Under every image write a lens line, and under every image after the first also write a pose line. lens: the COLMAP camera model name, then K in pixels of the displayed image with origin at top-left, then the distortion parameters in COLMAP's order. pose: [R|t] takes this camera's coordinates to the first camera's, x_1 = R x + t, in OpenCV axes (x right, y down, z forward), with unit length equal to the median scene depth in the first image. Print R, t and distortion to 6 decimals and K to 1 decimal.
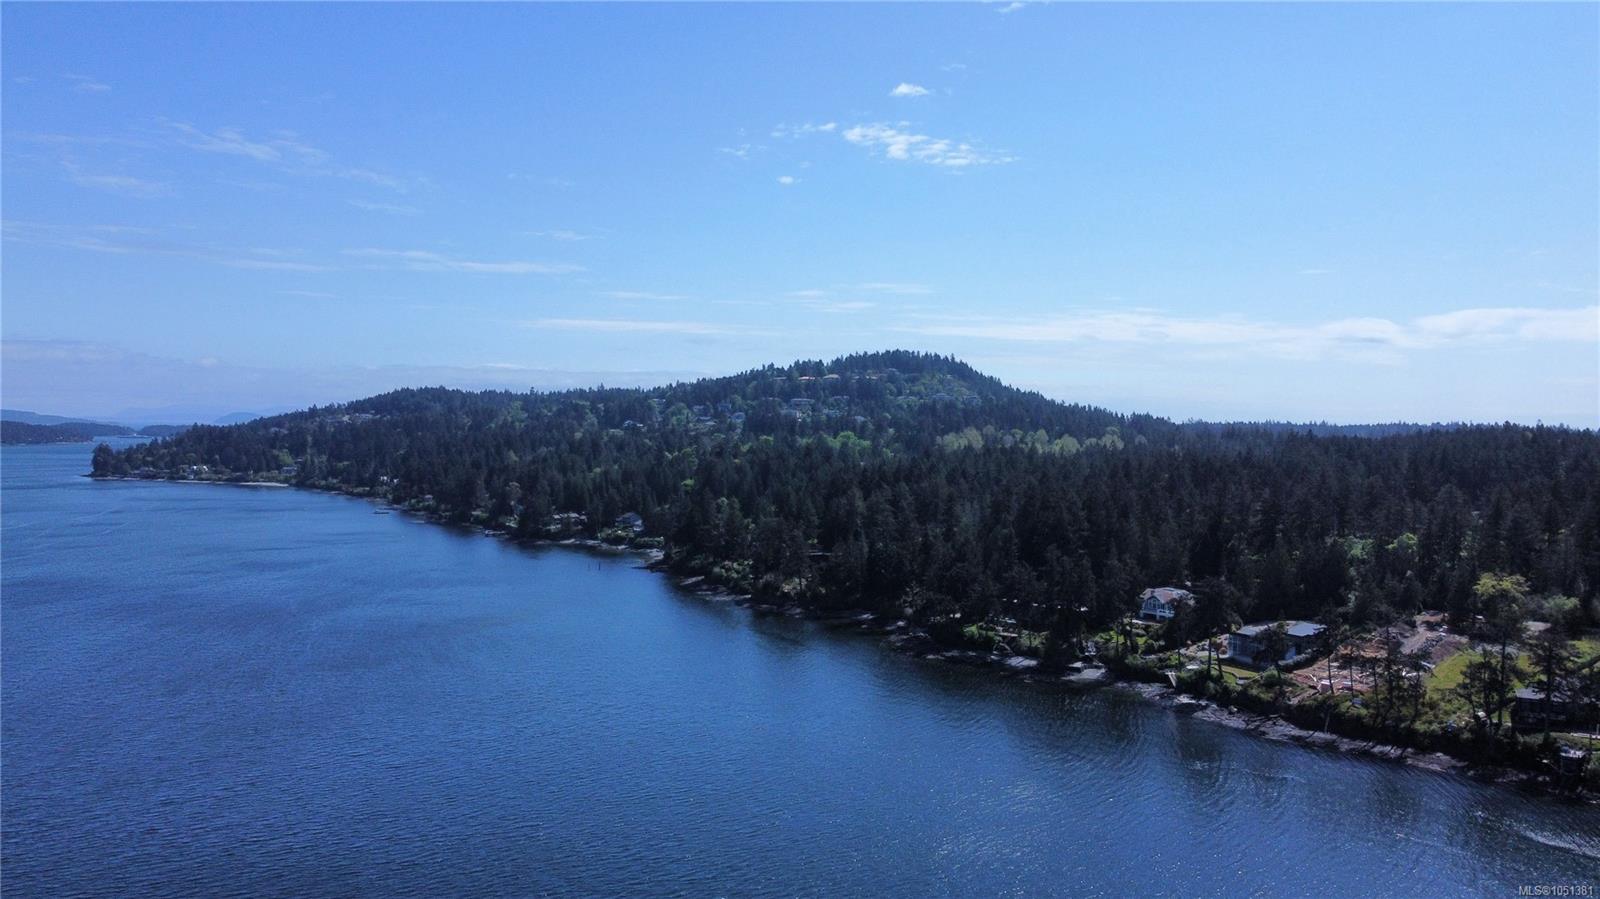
lens RADIAL K [[1205.9, 0, 803.0], [0, 1205.9, 443.6], [0, 0, 1]] dist [-0.009134, 0.000839]
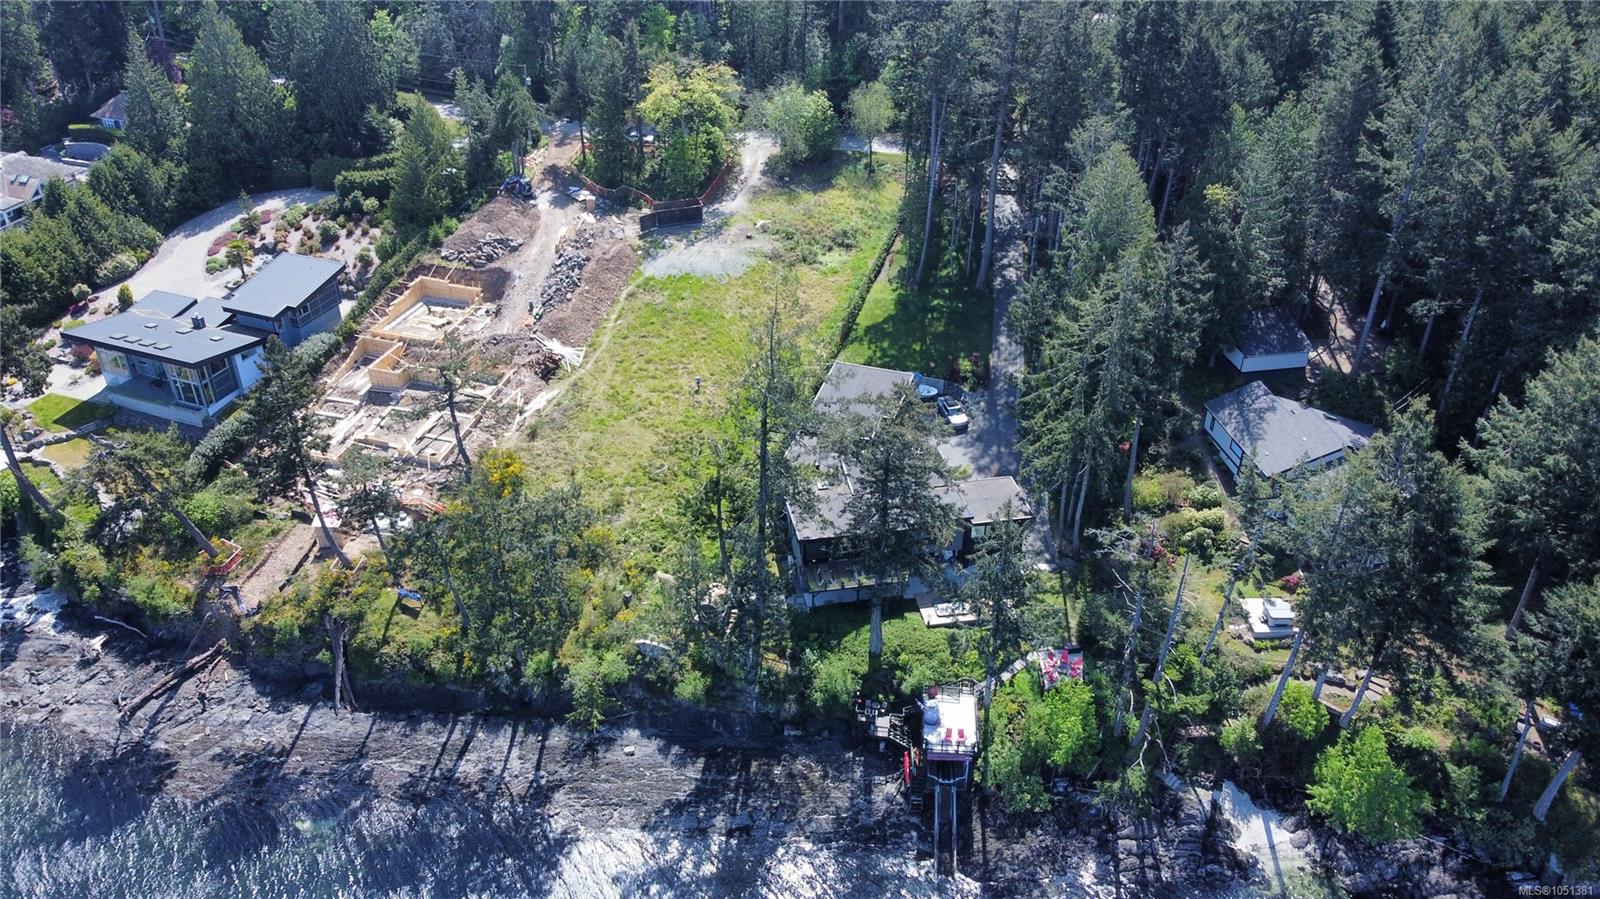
lens RADIAL K [[1205.9, 0, 787.9], [0, 1205.9, 444.8], [0, 0, 1]] dist [-0.009134, 0.000839]
pose [[0.788503, -0.339029, 0.513149, 0.329174], [0.013503, 0.843689, 0.536662, -0.012201], [-0.614882, -0.416231, 0.669830, 0.613198]]
